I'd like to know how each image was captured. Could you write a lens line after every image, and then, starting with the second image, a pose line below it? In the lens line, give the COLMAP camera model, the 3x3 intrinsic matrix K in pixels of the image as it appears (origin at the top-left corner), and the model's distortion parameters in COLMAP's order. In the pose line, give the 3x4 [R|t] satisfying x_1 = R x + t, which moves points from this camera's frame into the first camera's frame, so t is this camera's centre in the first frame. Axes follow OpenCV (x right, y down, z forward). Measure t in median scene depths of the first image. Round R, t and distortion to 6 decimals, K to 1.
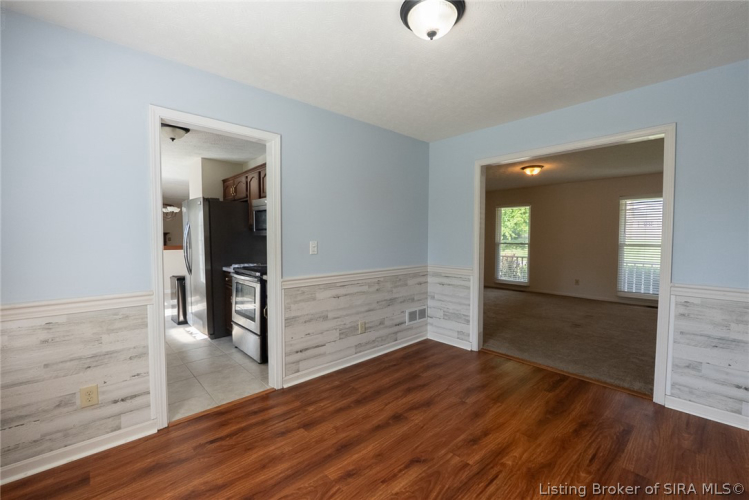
lens RADIAL K [[314.6, 0, 374.5], [0, 314.6, 250.0], [0, 0, 1]] dist [-0.009326, 0.000054]
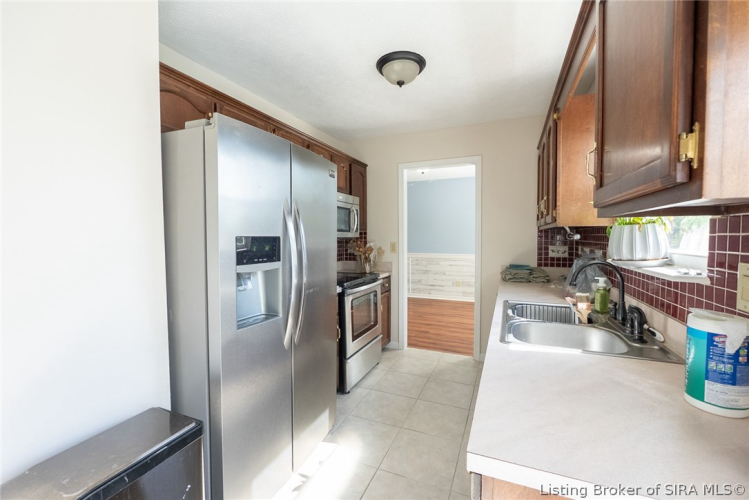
lens RADIAL K [[314.6, 0, 374.5], [0, 314.6, 250.0], [0, 0, 1]] dist [-0.009326, 0.000054]
pose [[-0.393580, -0.045338, 0.918172, -1.408128], [0.051198, 0.996152, 0.071135, -0.079084], [-0.917864, 0.075006, -0.389744, 1.521249]]
